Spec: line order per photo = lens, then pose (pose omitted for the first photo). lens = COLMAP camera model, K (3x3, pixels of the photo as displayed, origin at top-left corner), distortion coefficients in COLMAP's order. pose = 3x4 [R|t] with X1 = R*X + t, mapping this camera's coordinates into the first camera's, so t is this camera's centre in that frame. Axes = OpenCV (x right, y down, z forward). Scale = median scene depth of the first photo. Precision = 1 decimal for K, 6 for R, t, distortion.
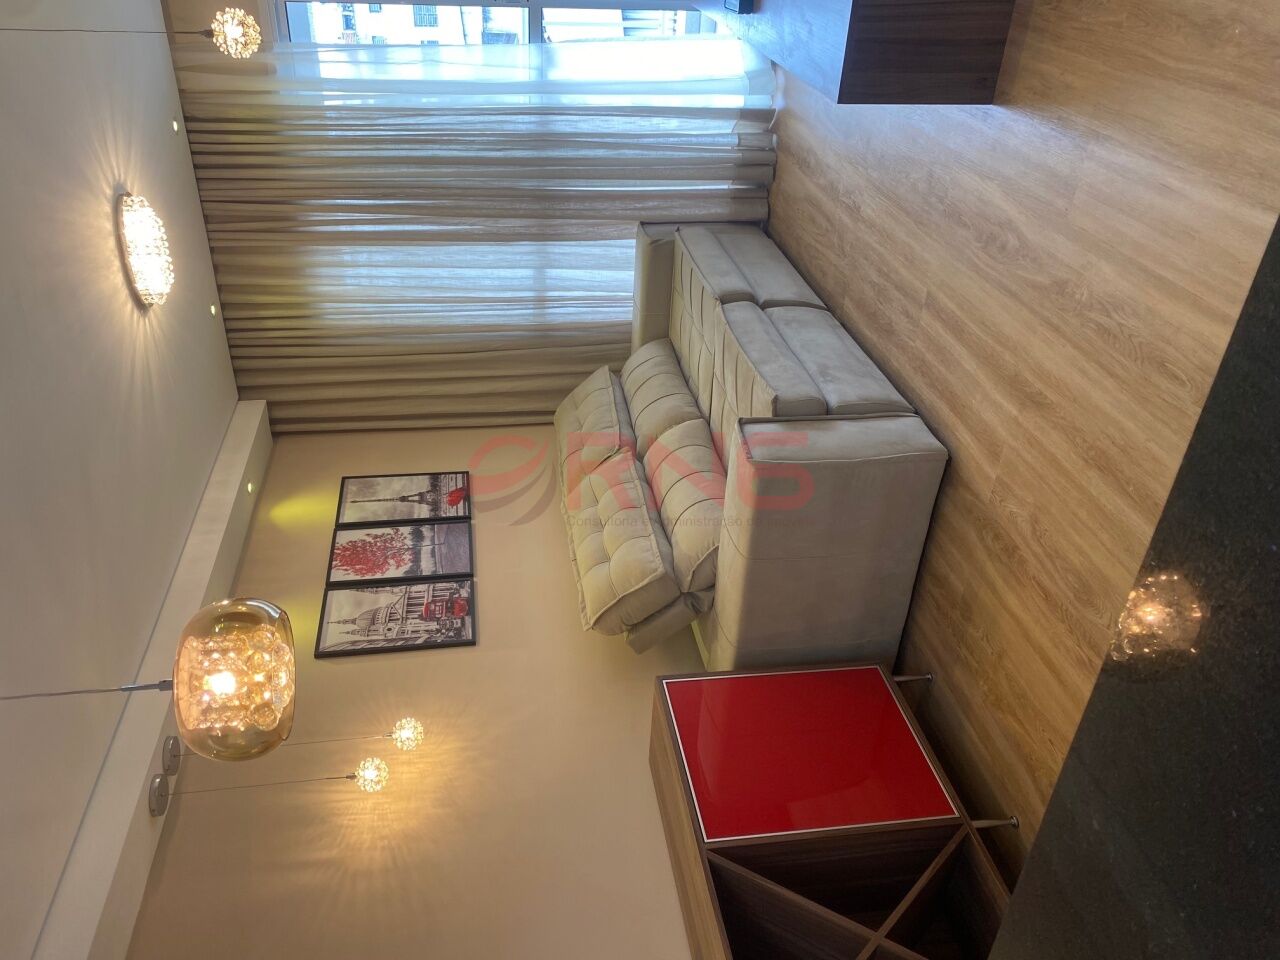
lens RADIAL K [[976.6, 0, 616.3], [0, 976.6, 456.7], [0, 0, 1]] dist [0.032686, -0.040316]
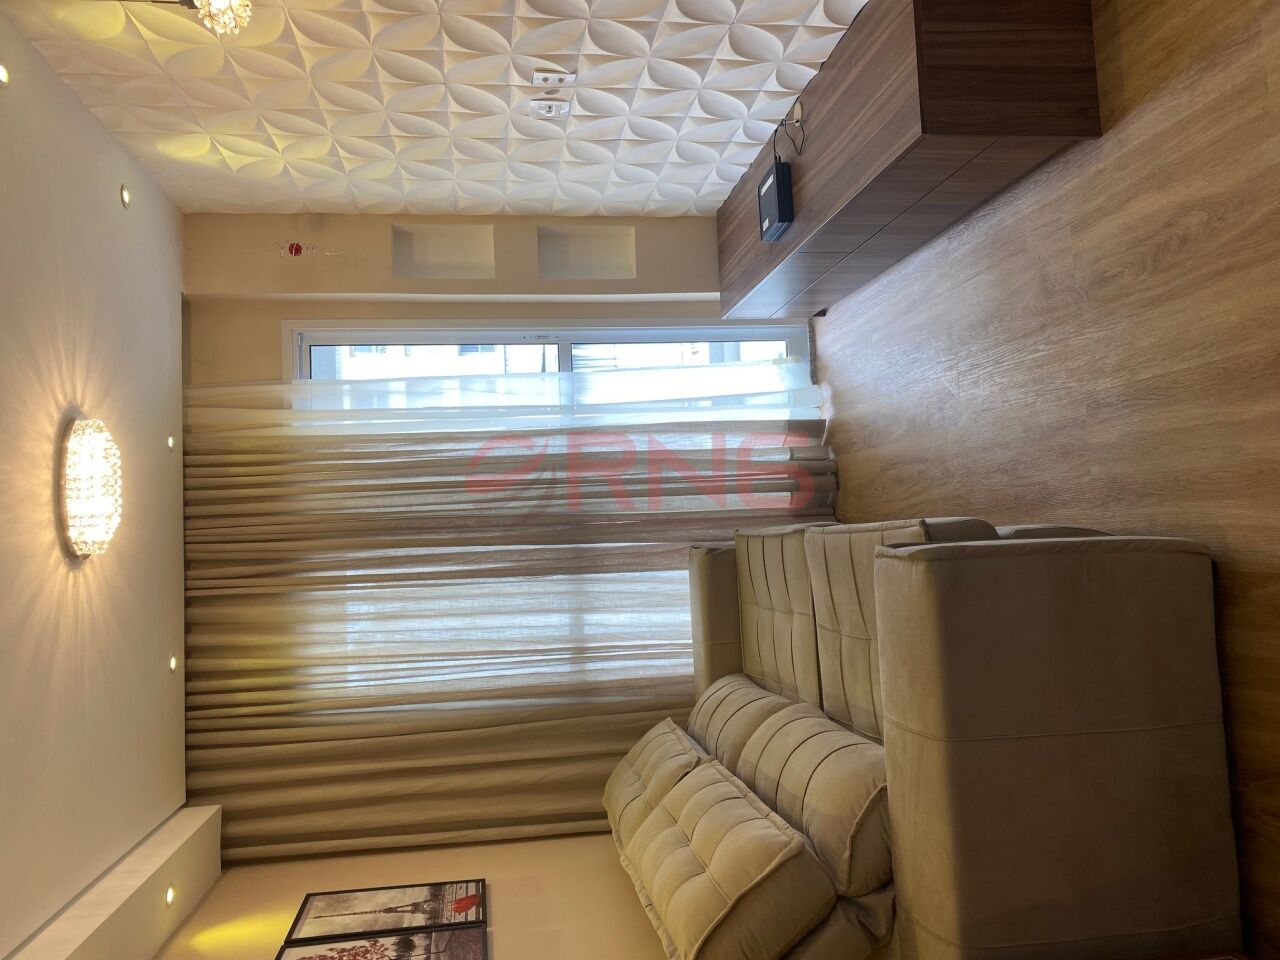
lens RADIAL K [[976.6, 0, 606.6], [0, 976.6, 462.0], [0, 0, 1]] dist [0.032686, -0.040316]
pose [[0.997106, -0.075100, -0.011796, -0.036036], [0.053400, 0.802364, -0.594442, 0.218591], [0.054107, 0.592091, 0.804052, 0.282365]]
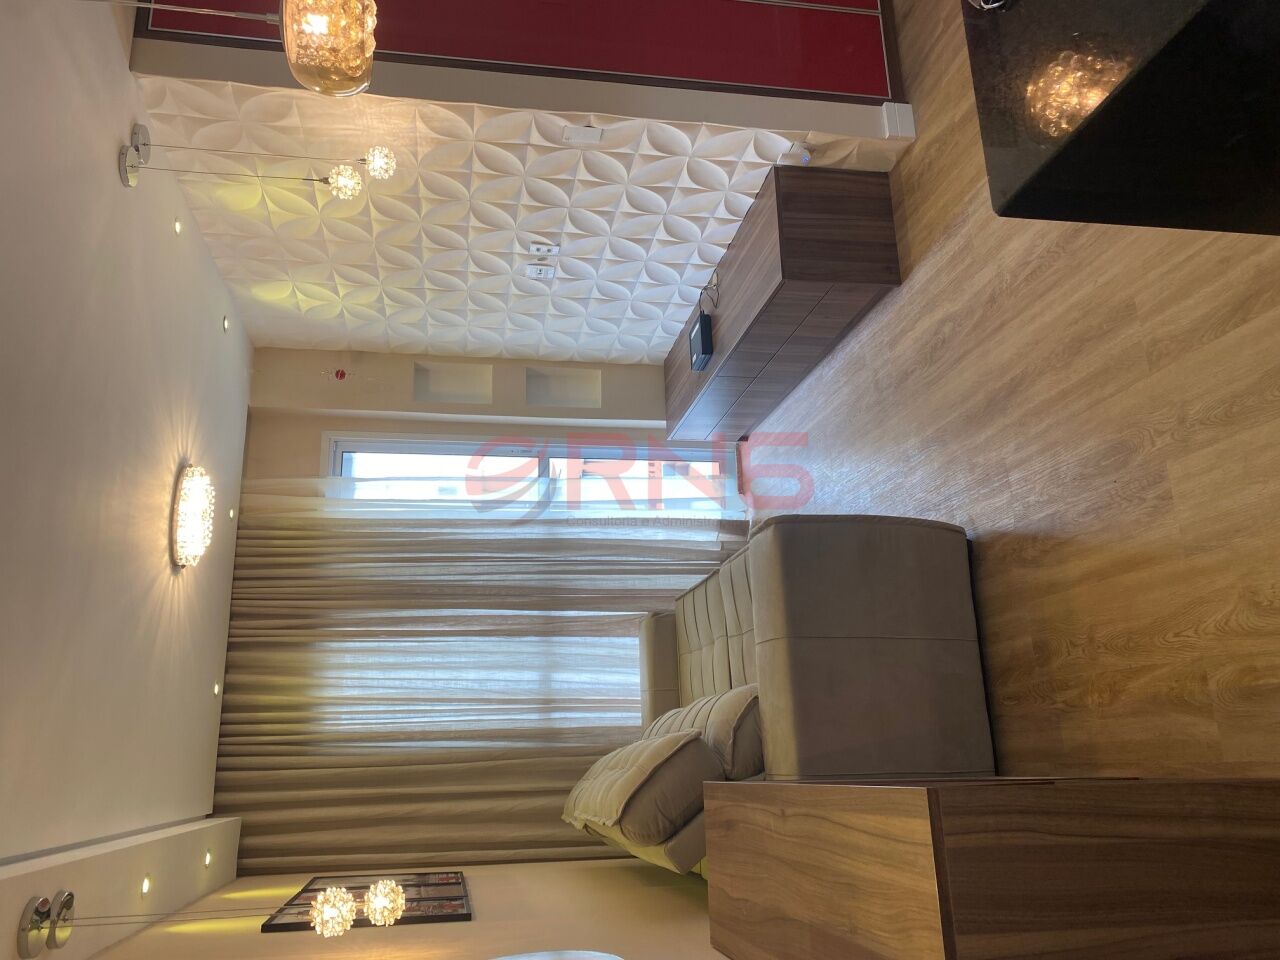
lens RADIAL K [[976.6, 0, 602.4], [0, 976.6, 464.2], [0, 0, 1]] dist [0.032686, -0.040316]
pose [[0.998550, -0.048763, 0.022789, -0.035073], [0.049337, 0.659930, -0.749705, 0.468079], [0.021518, 0.749743, 0.661379, 0.189538]]
